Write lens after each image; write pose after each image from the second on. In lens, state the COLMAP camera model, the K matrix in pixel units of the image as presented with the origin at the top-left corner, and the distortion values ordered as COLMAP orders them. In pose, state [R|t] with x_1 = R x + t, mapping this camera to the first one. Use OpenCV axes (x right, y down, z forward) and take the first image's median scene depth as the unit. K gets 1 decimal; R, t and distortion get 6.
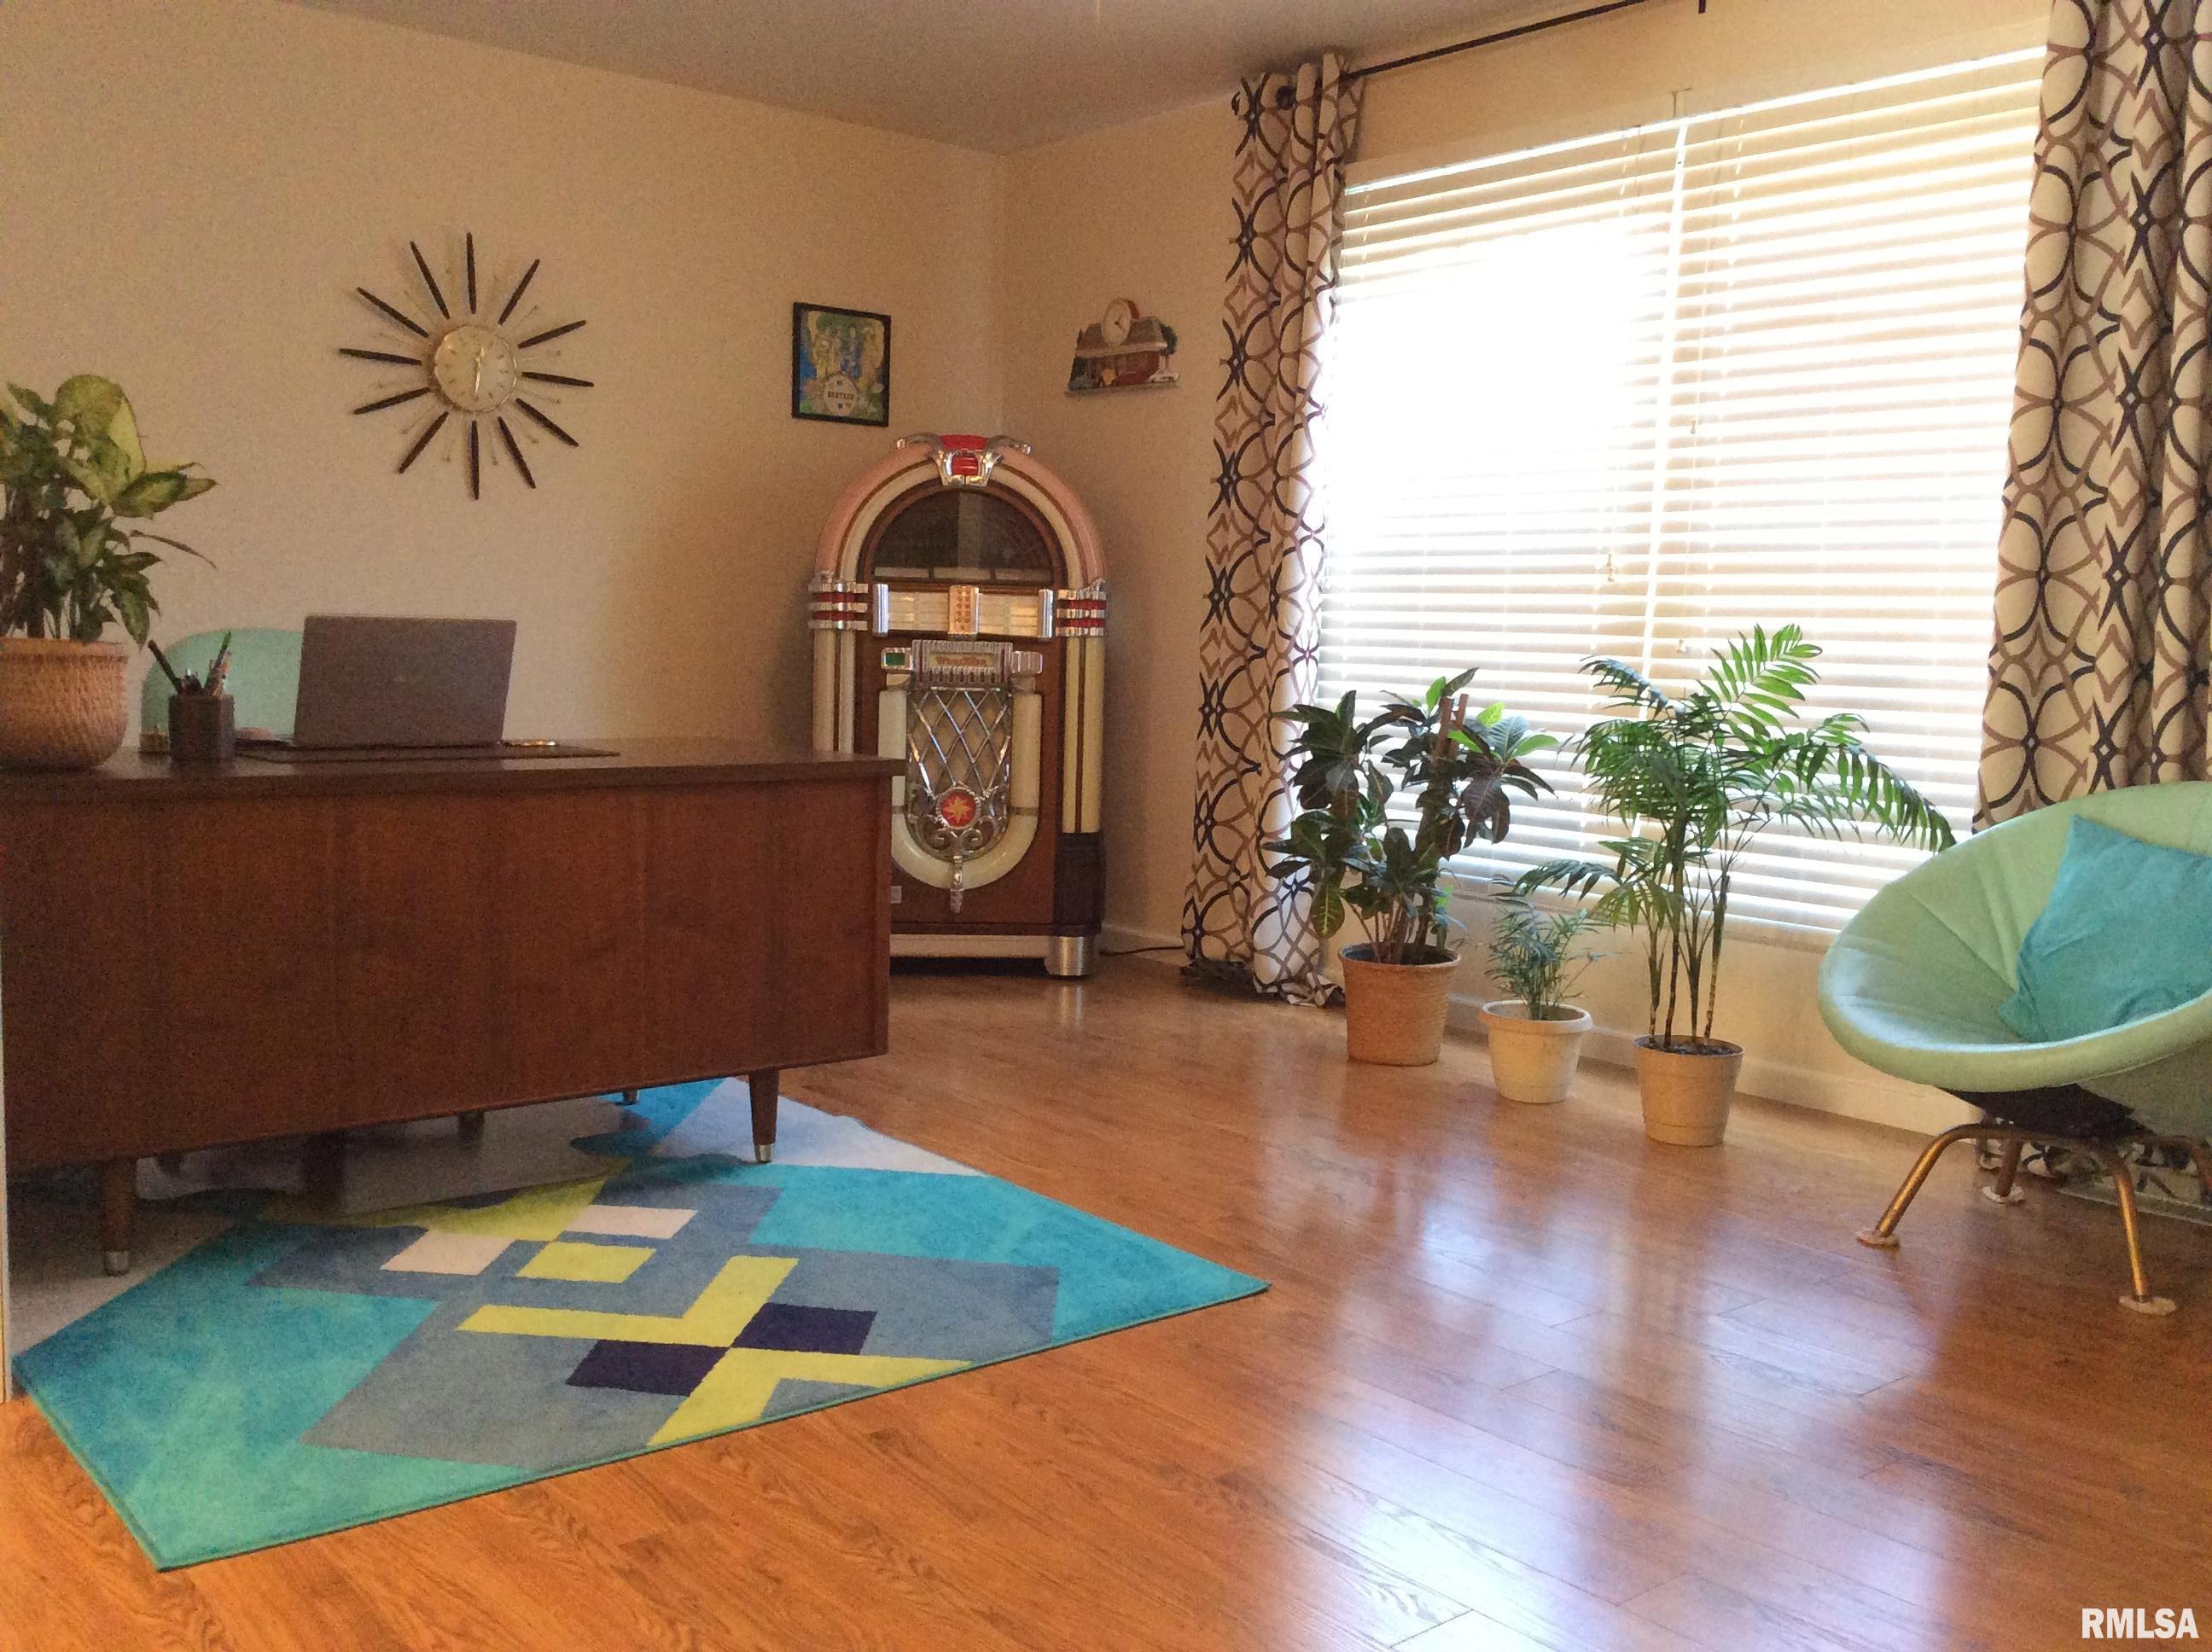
lens RADIAL K [[2014.8, 0, 1116.0], [0, 2014.8, 824.8], [0, 0, 1]] dist [0.107239, -0.178005]
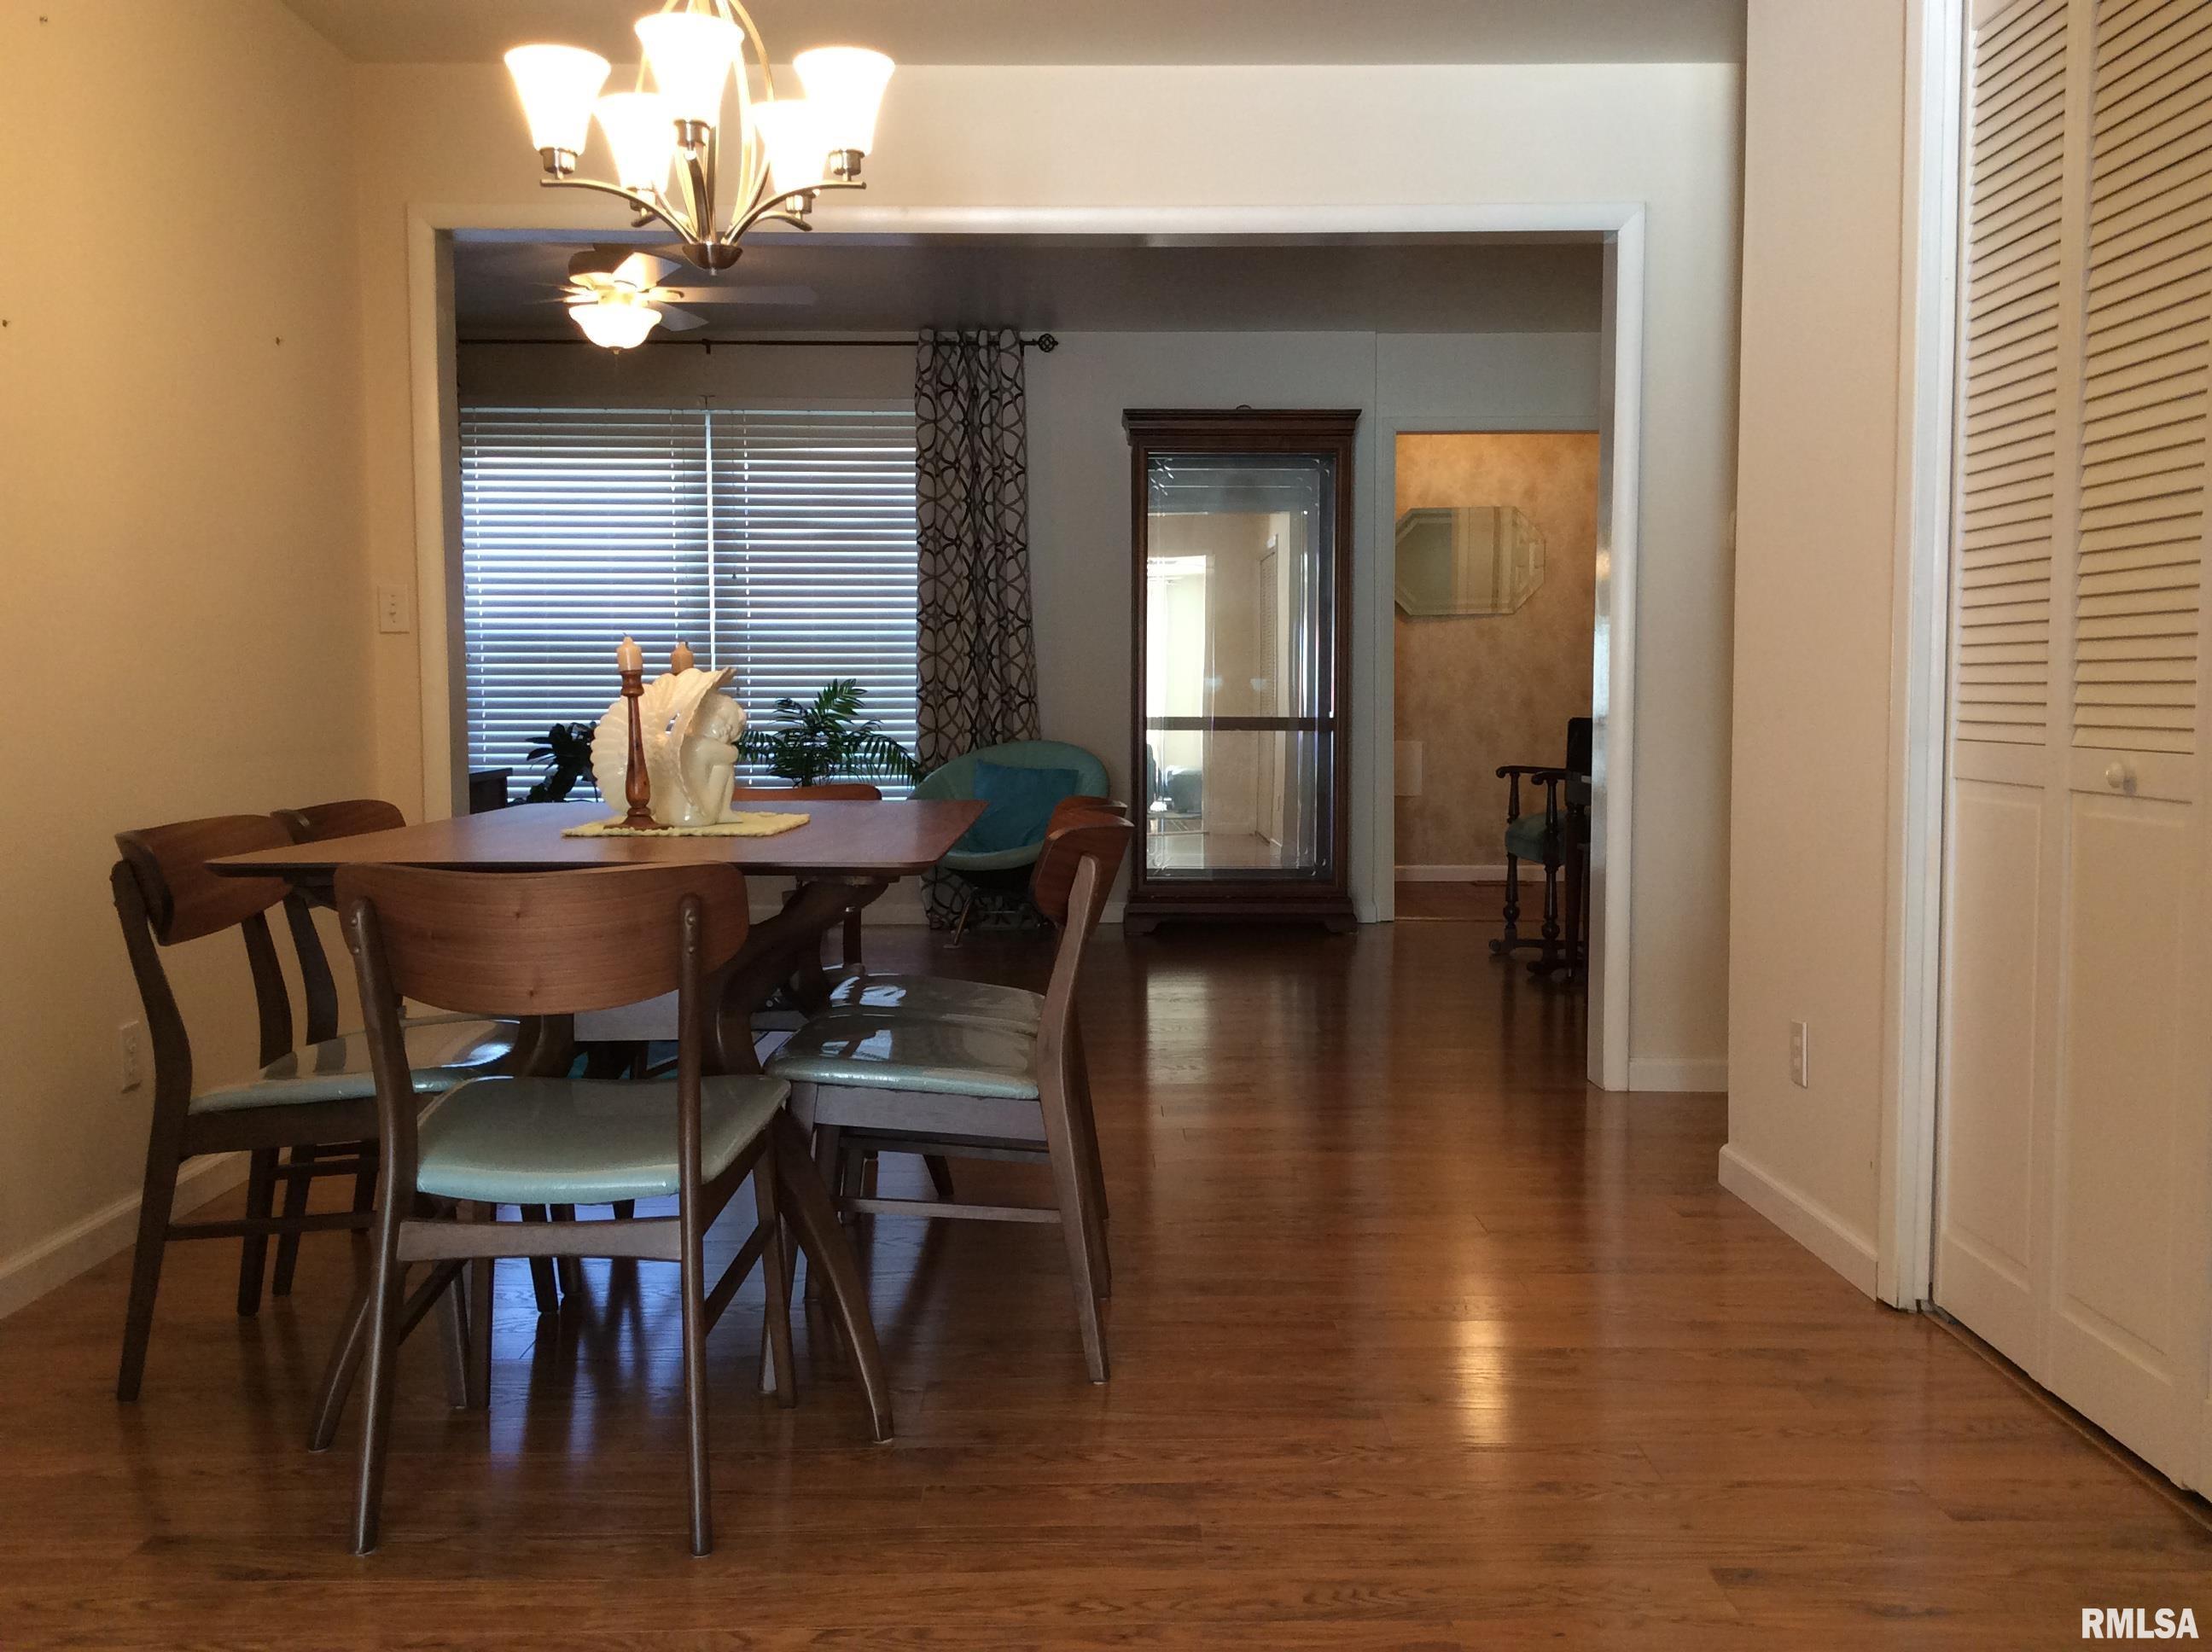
lens RADIAL K [[2014.8, 0, 1116.0], [0, 2014.8, 824.8], [0, 0, 1]] dist [0.107239, -0.178005]
pose [[0.631319, -0.084710, 0.770883, -1.096842], [0.095200, 0.994964, 0.031369, 0.011500], [-0.769658, 0.053584, 0.636204, -0.519108]]
